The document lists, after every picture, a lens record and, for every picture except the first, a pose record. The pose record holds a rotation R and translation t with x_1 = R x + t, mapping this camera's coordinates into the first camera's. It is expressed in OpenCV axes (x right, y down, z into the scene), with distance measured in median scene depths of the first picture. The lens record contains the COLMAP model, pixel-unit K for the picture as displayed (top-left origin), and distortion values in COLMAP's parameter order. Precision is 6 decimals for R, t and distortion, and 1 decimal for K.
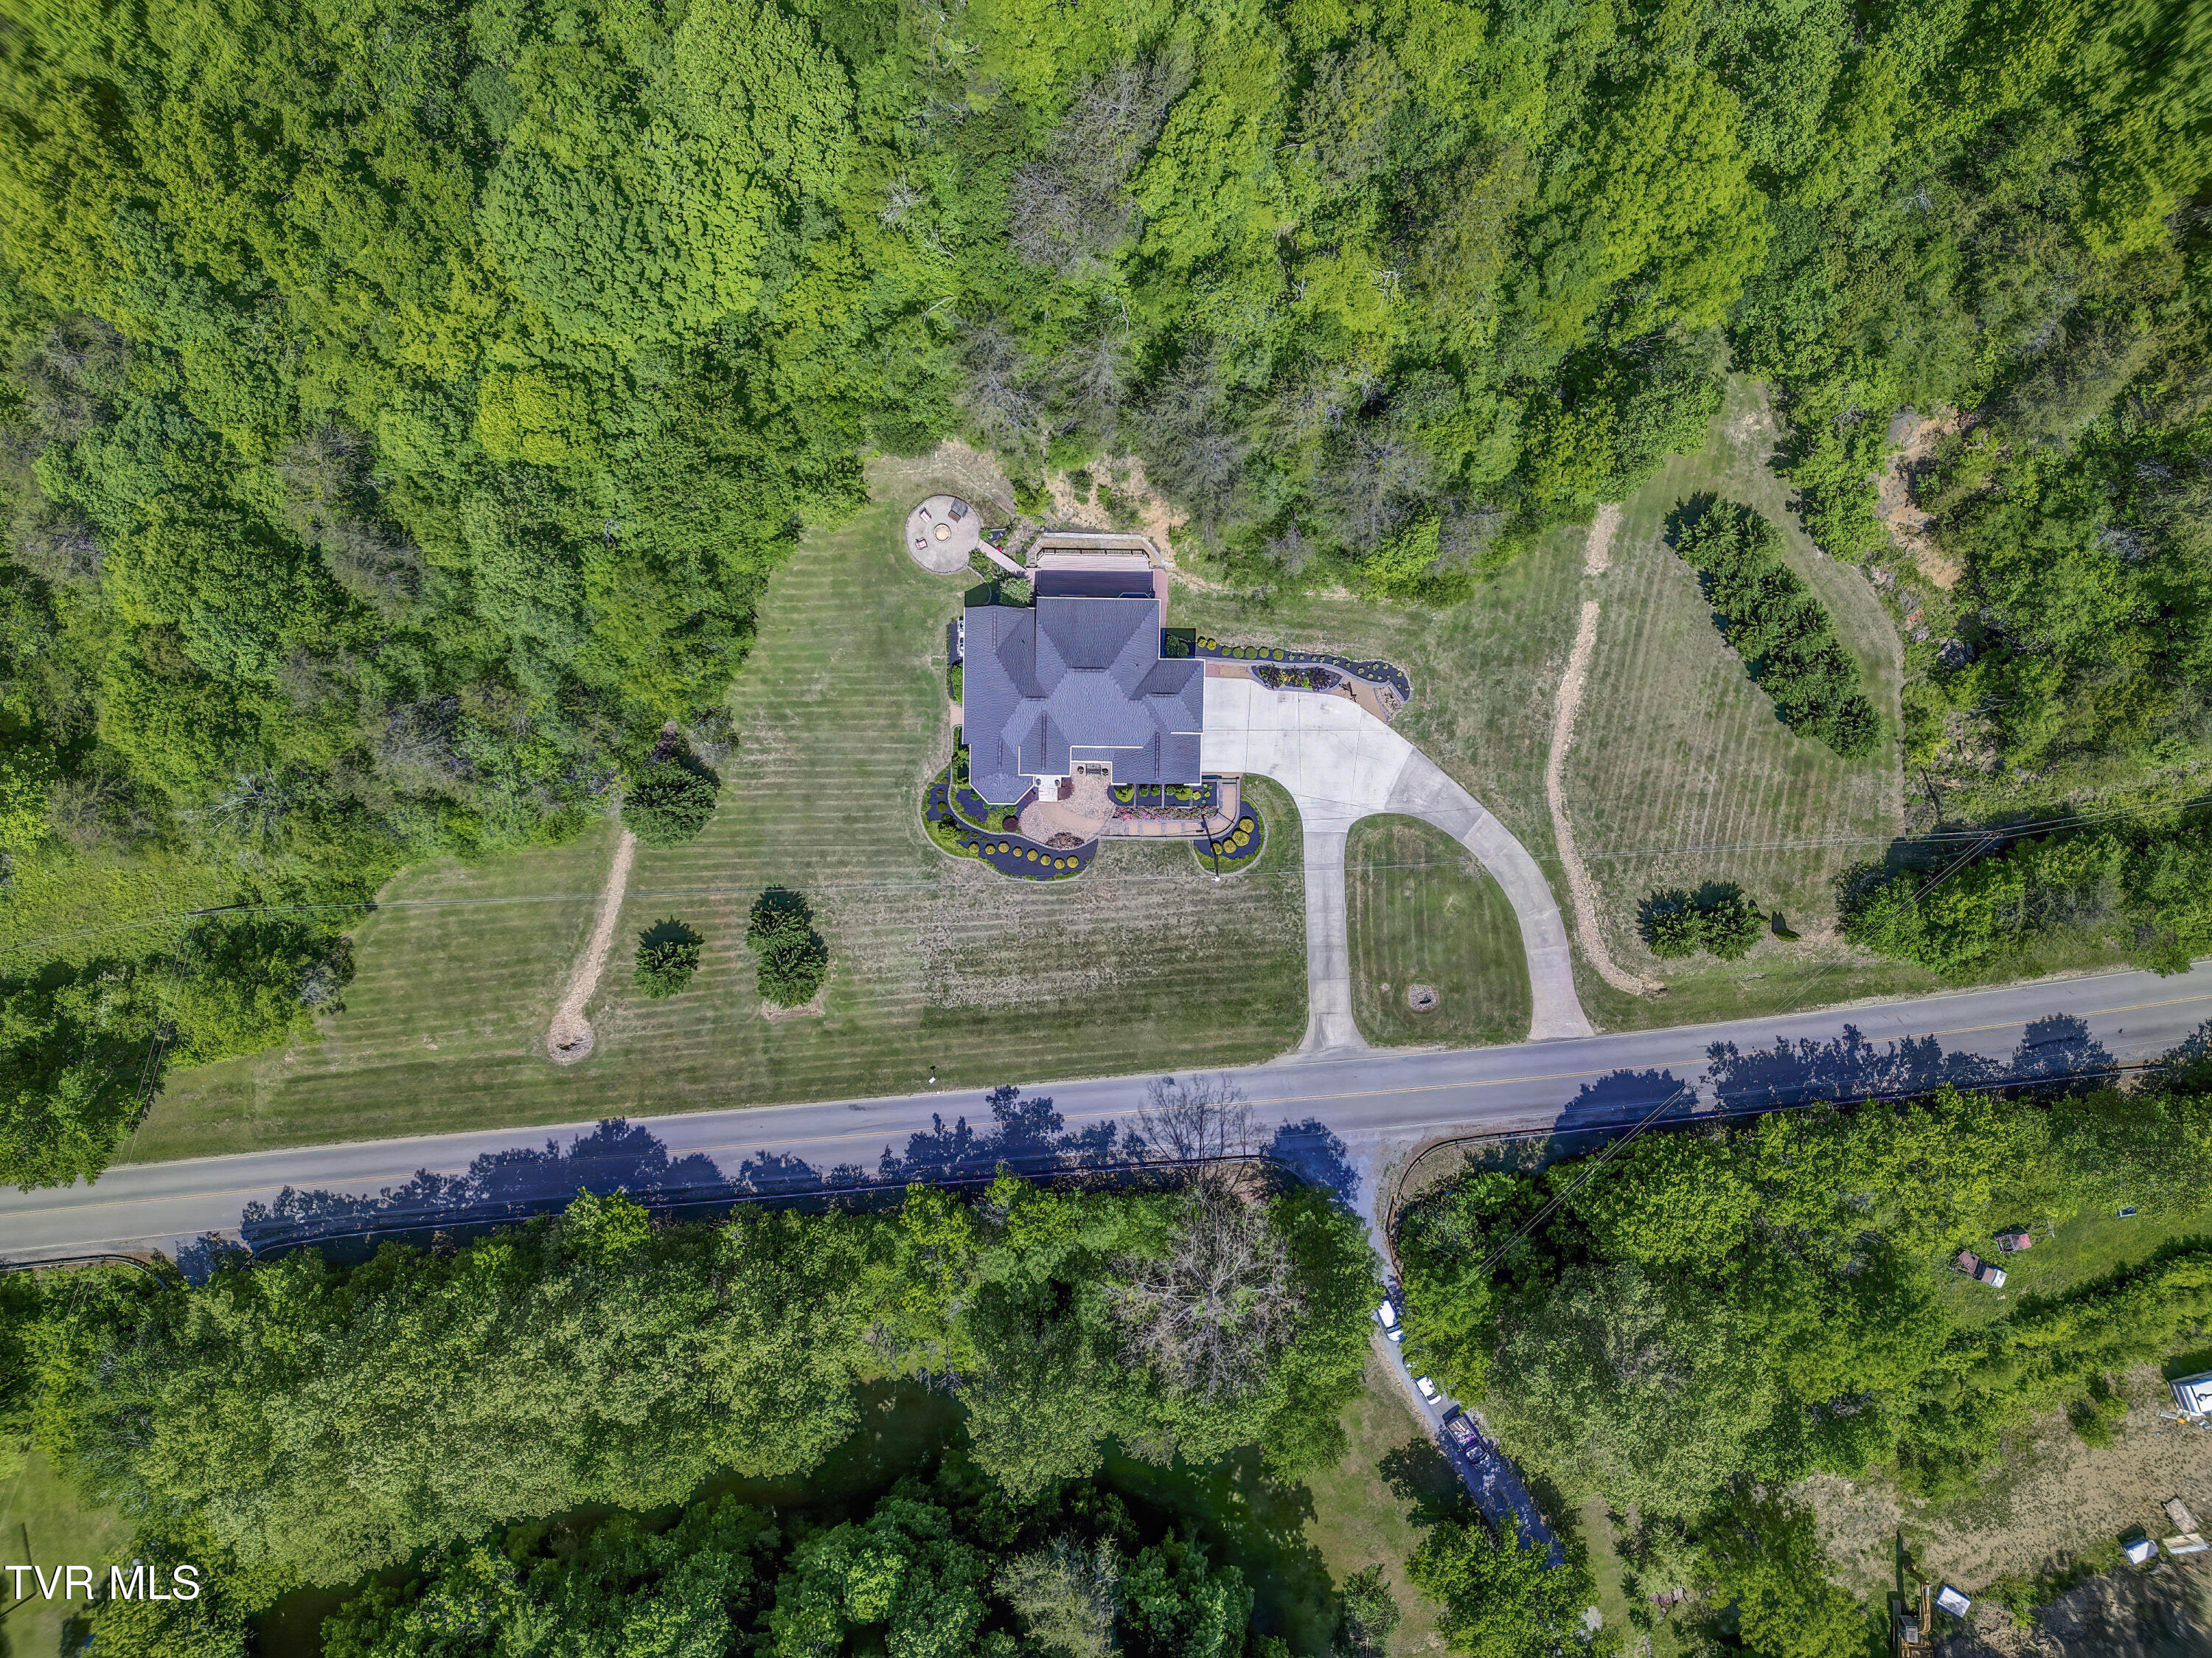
lens RADIAL K [[1564.8, 0, 1110.1], [0, 1564.8, 832.8], [0, 0, 1]] dist [0.080148, -0.066105]
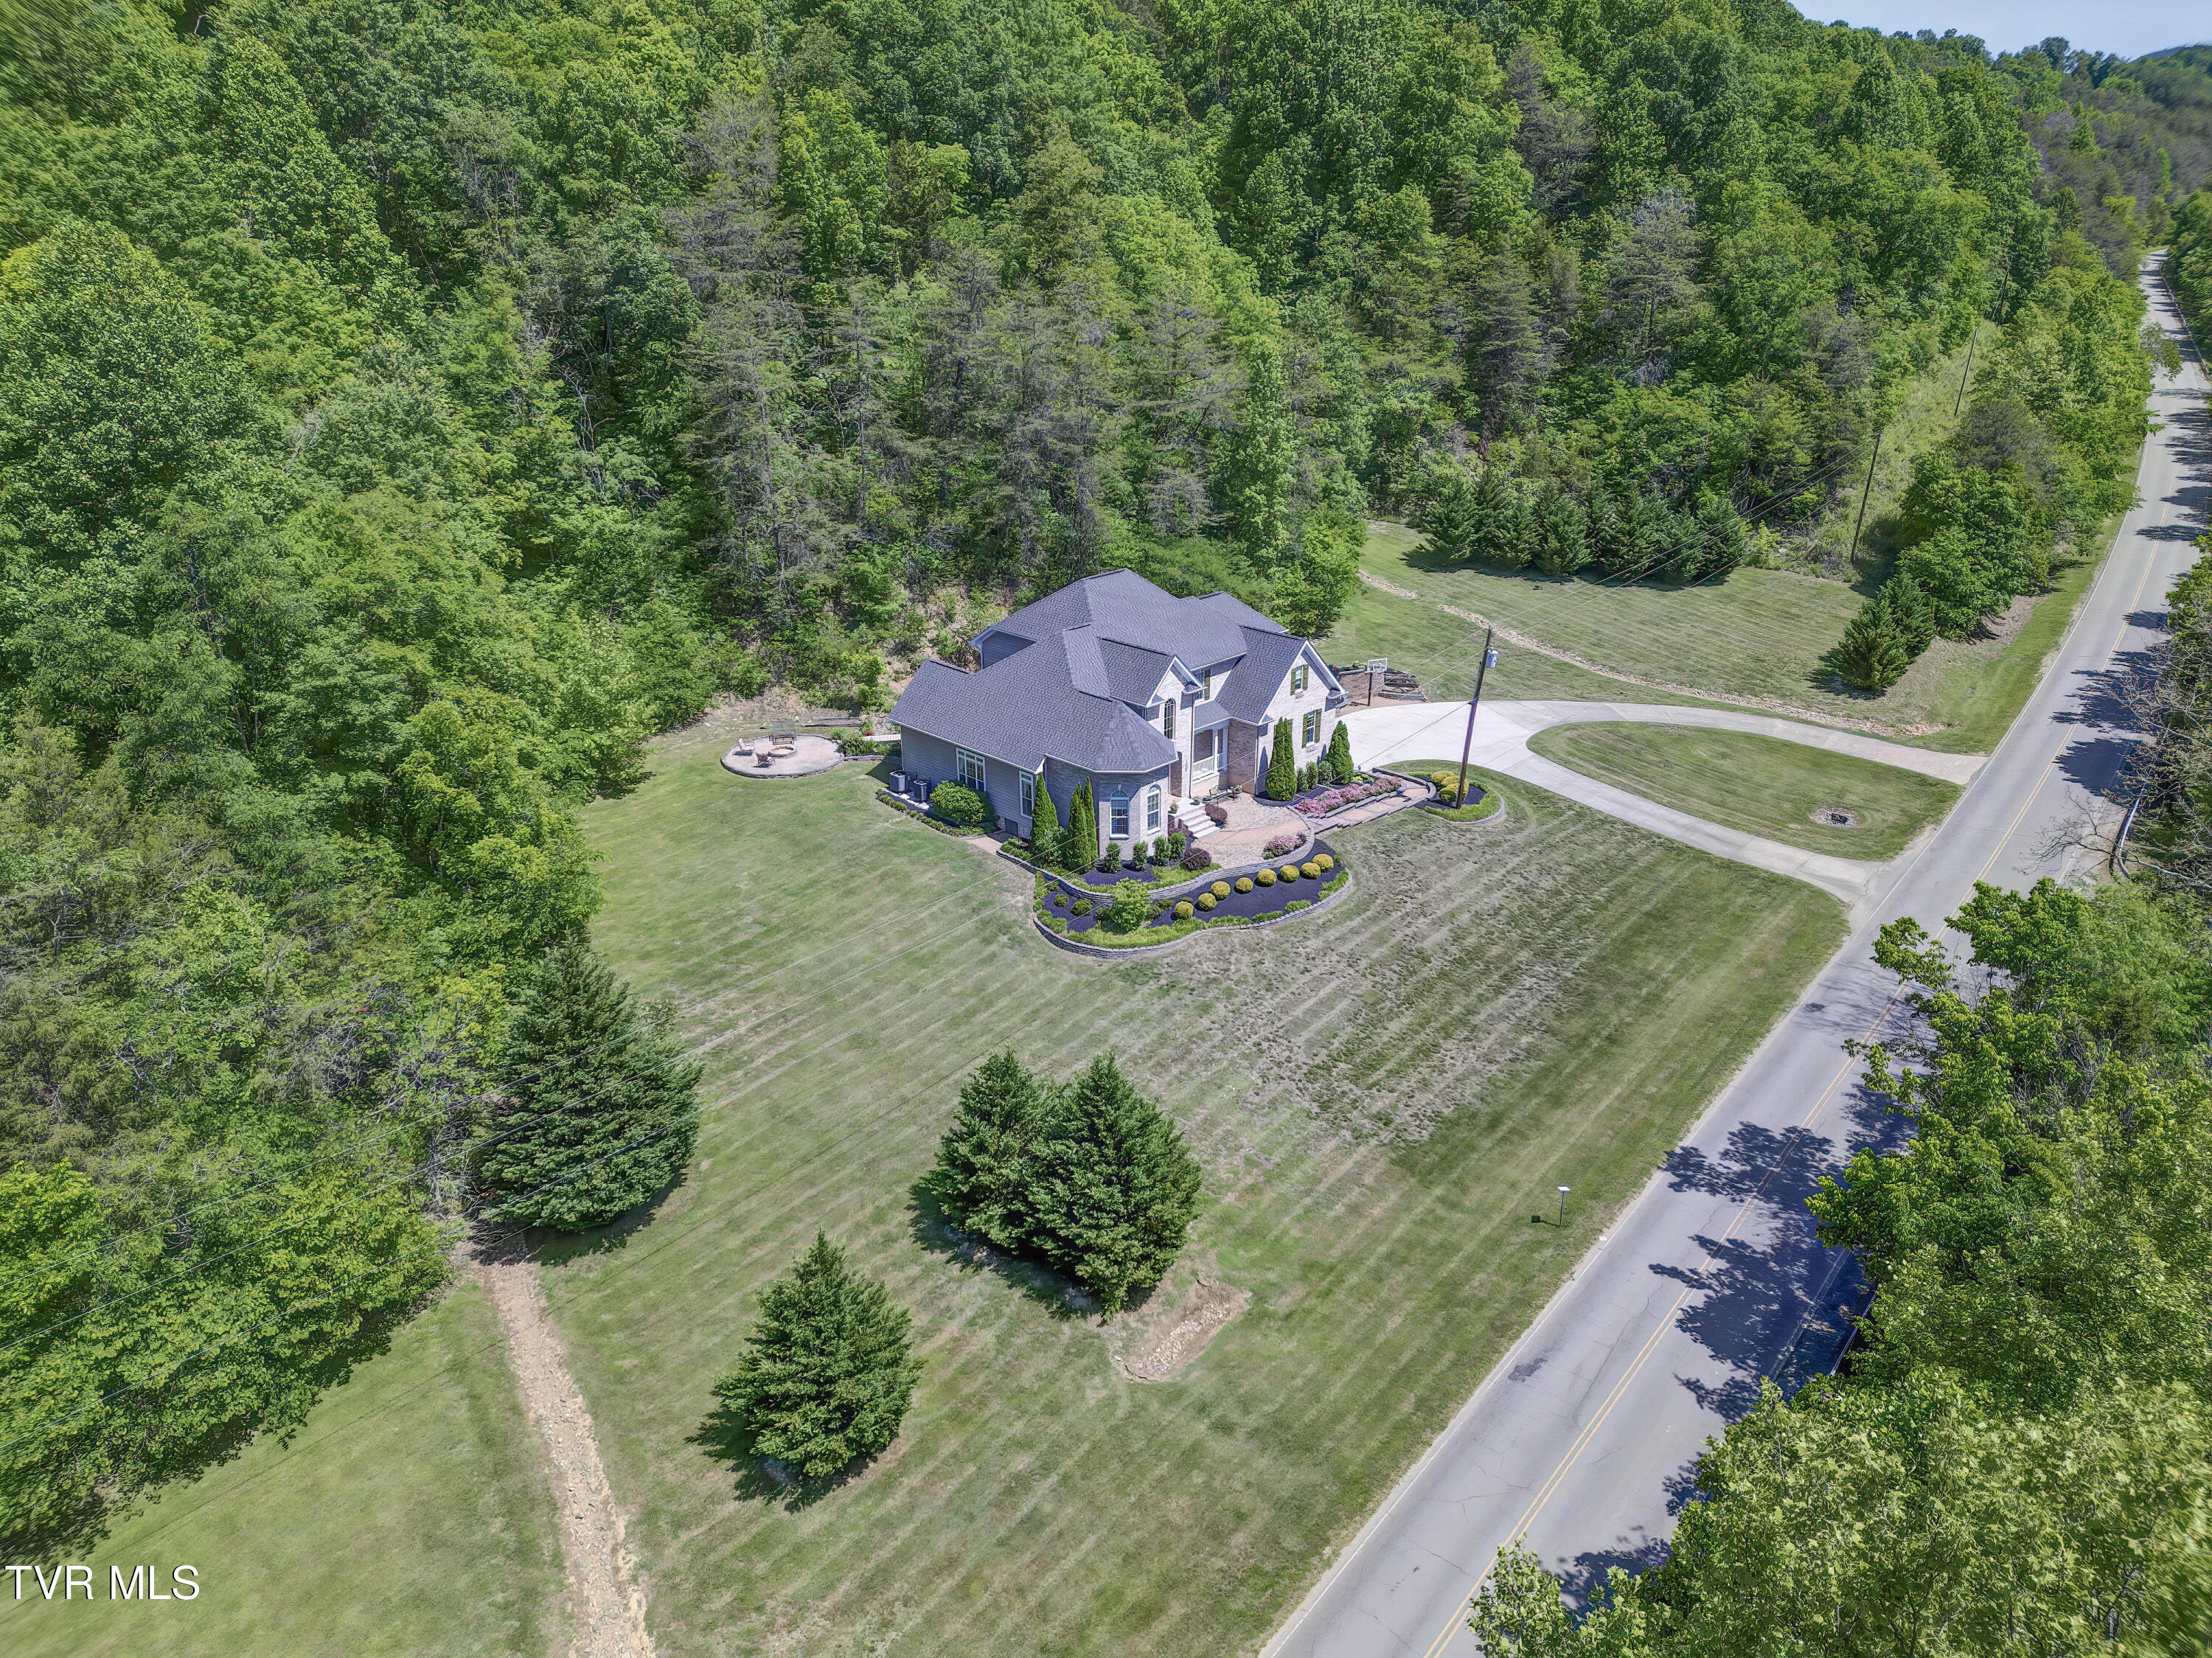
lens RADIAL K [[1536.8, 0, 1122.8], [0, 1536.8, 863.6], [0, 0, 1]] dist [0.107973, -0.160754]
pose [[0.689118, -0.291748, 0.663324, -0.420211], [0.723636, 0.228663, -0.651202, 0.311727], [0.038309, 0.928761, 0.368695, 0.785720]]
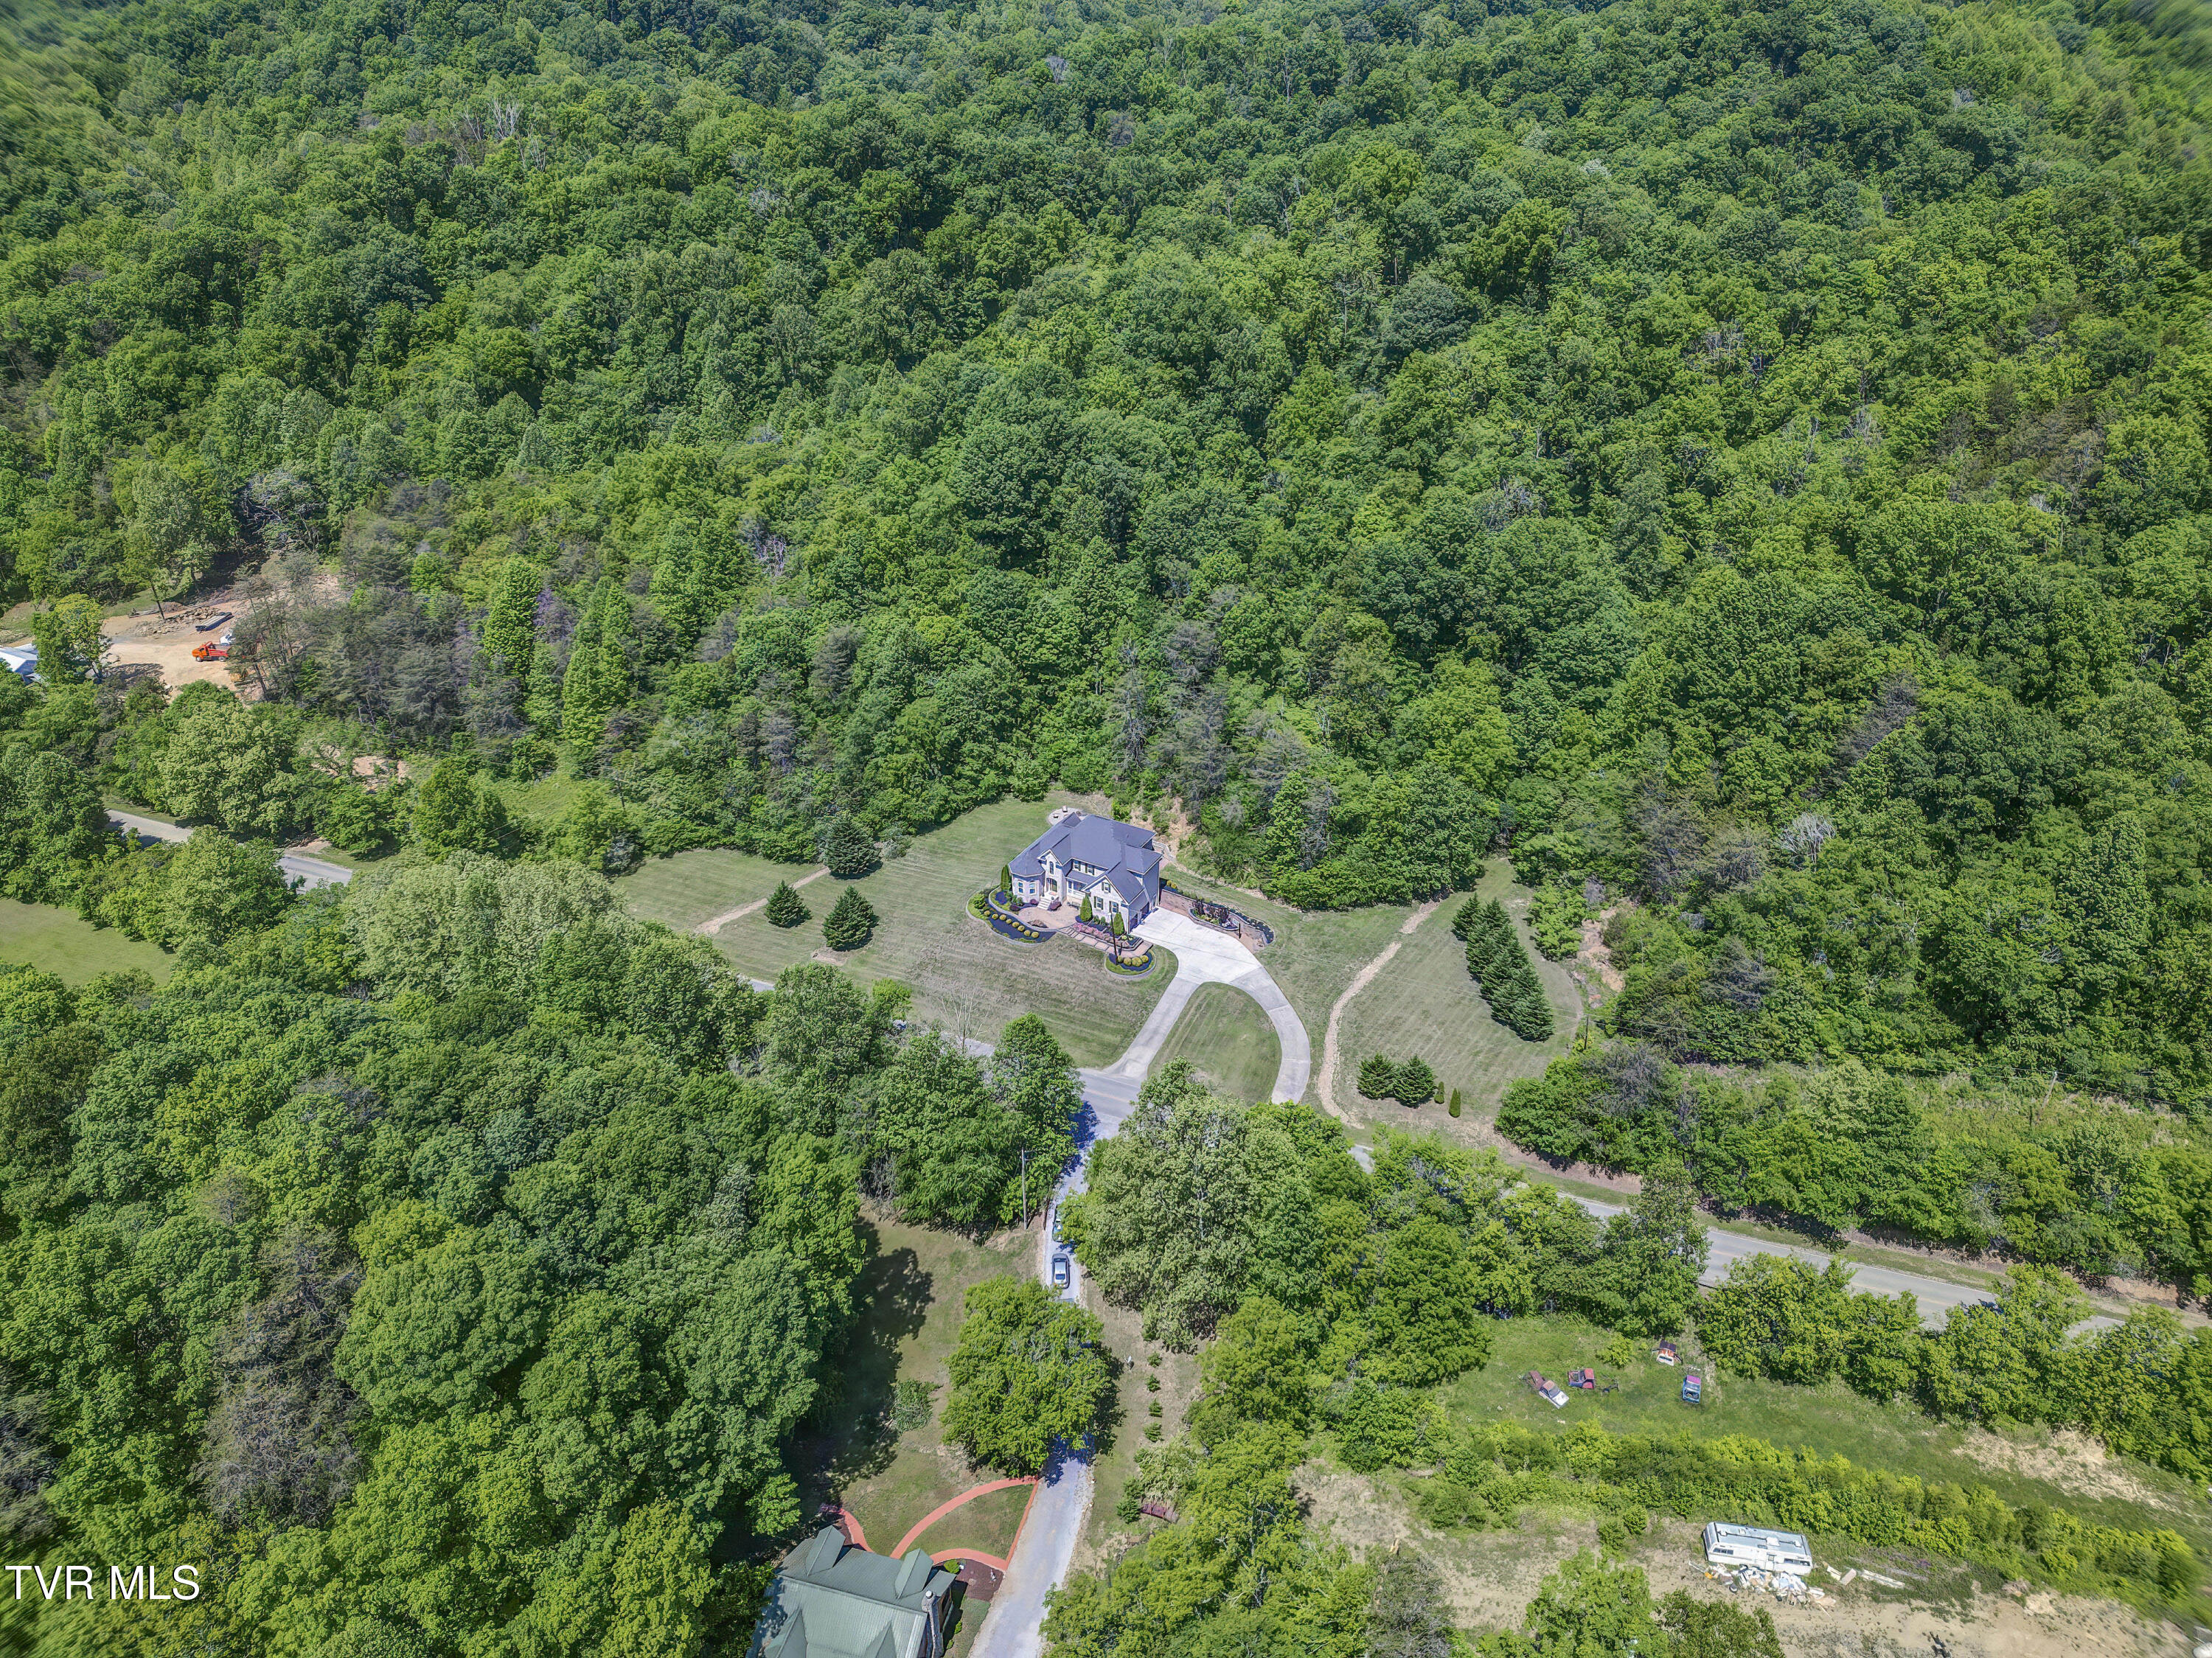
lens RADIAL K [[1564.8, 0, 1110.1], [0, 1564.8, 832.8], [0, 0, 1]] dist [0.080148, -0.066105]
pose [[0.877634, 0.250181, -0.408863, 0.651431], [-0.478338, 0.402220, -0.780648, 1.154150], [-0.030851, 0.880698, 0.472673, 0.156603]]
